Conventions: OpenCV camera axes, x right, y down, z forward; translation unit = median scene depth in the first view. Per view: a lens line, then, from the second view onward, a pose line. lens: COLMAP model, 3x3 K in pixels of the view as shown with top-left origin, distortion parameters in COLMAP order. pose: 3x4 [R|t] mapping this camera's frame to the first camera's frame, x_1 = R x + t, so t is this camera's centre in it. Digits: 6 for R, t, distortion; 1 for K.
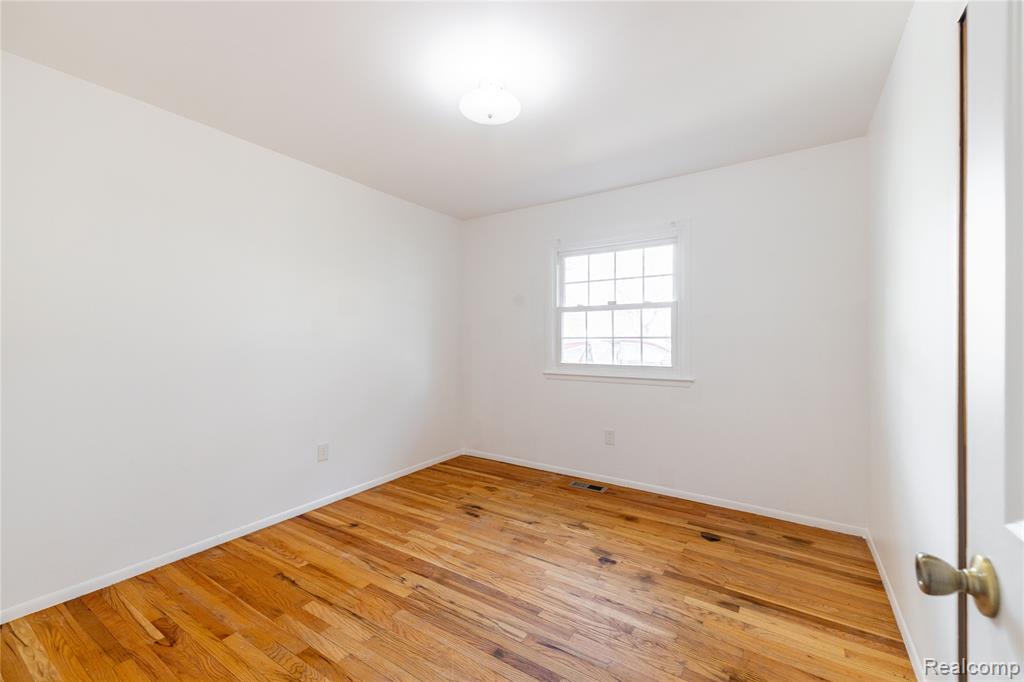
lens RADIAL K [[421.5, 0, 513.0], [0, 421.5, 336.6], [0, 0, 1]] dist [0.056482, -0.020284]
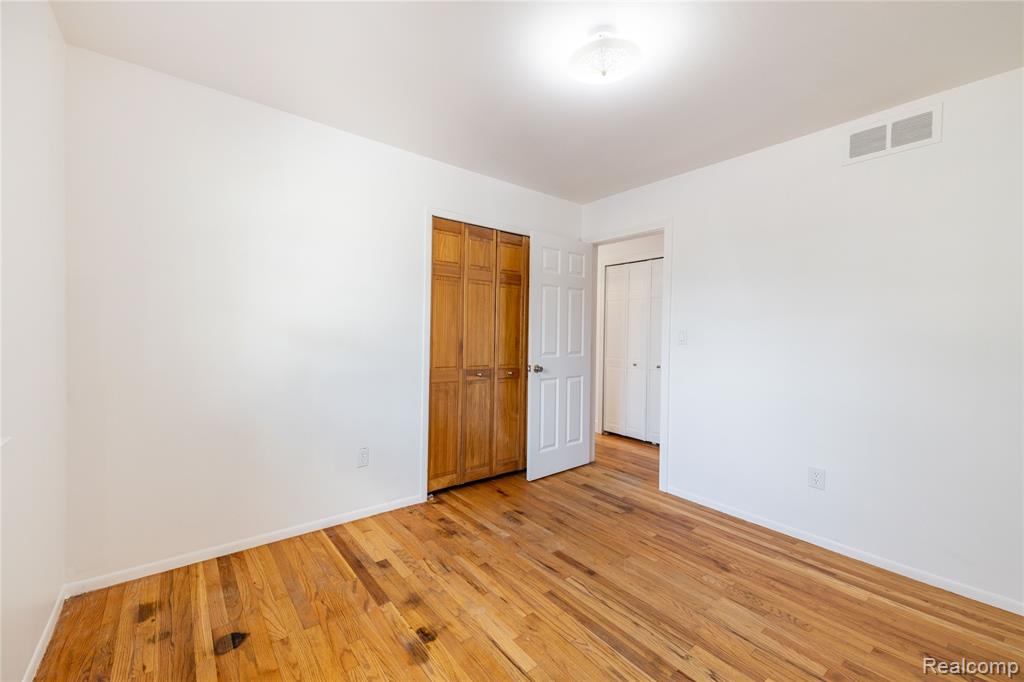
lens RADIAL K [[421.5, 0, 513.0], [0, 421.5, 336.6], [0, 0, 1]] dist [0.056482, -0.020284]
pose [[-0.952896, -0.017099, 0.302814, -0.153155], [-0.018340, 0.999831, -0.001255, 0.013439], [-0.302741, -0.006749, -0.953049, 1.868666]]
